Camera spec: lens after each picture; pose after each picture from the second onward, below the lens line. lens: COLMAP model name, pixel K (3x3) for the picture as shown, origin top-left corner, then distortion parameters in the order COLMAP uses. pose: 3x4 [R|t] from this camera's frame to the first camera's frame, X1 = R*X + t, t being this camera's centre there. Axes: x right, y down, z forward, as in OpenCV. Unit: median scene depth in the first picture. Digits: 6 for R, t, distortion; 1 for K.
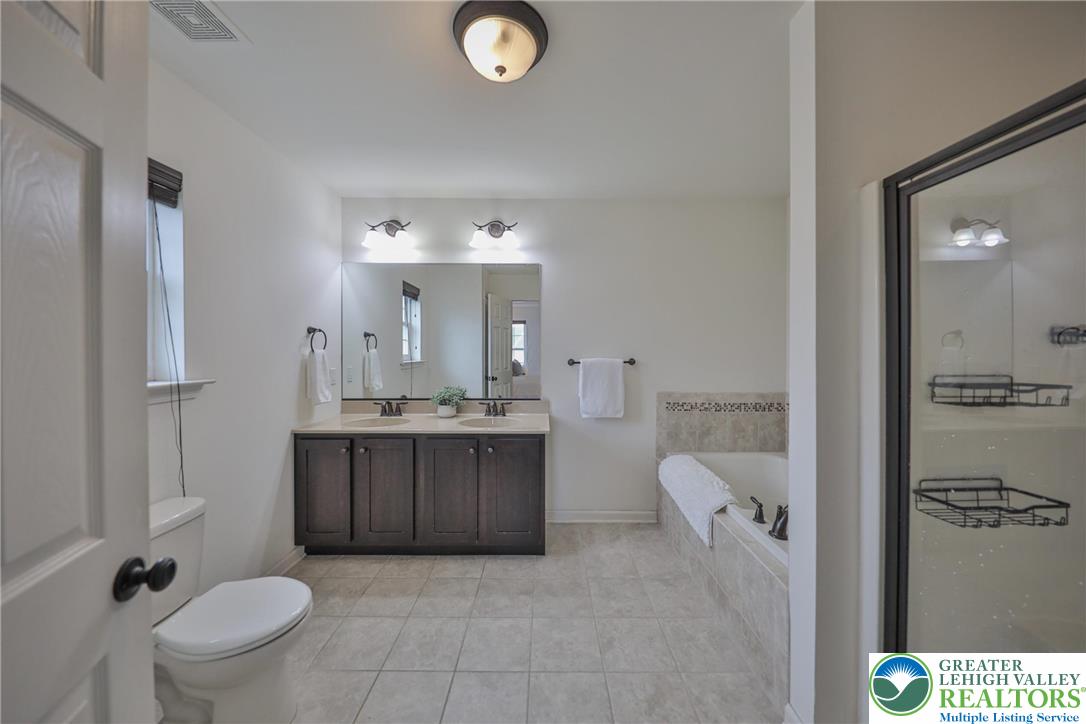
lens RADIAL K [[363.9, 0, 544.2], [0, 363.9, 352.4], [0, 0, 1]] dist [0.001012, -0.002472]
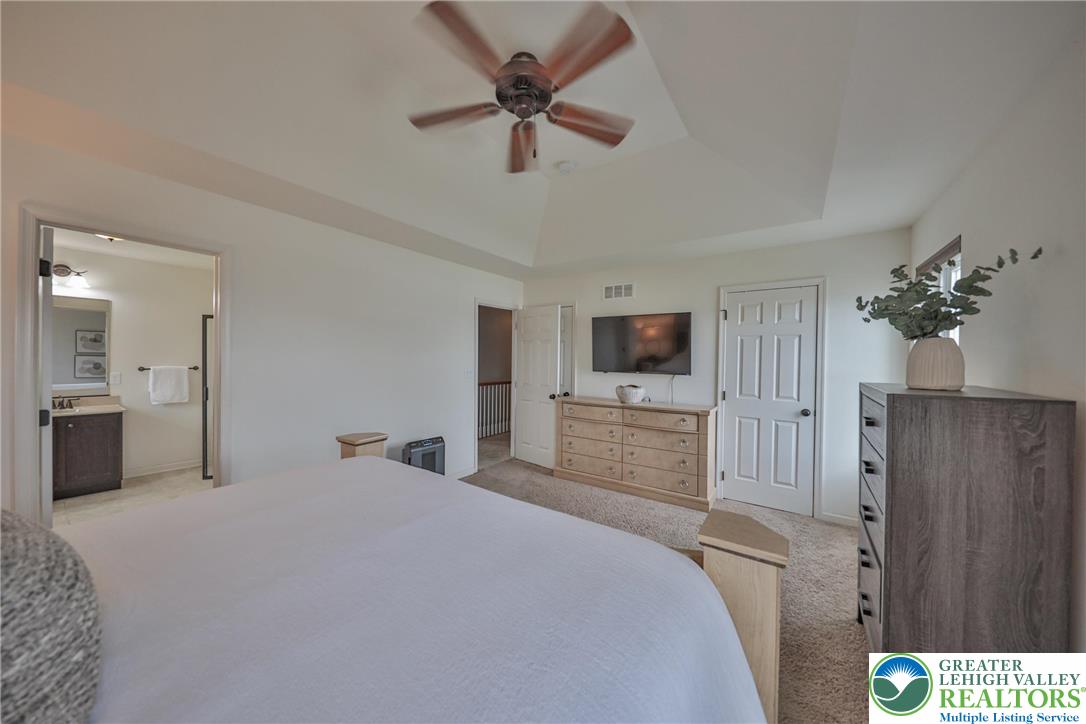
lens RADIAL K [[363.9, 0, 544.0], [0, 363.9, 360.2], [0, 0, 1]] dist [0.001012, -0.002472]
pose [[0.580137, -0.005306, 0.814502, -0.187800], [0.006370, 0.999978, 0.001978, -0.001829], [-0.814494, 0.004041, 0.580158, -1.268360]]
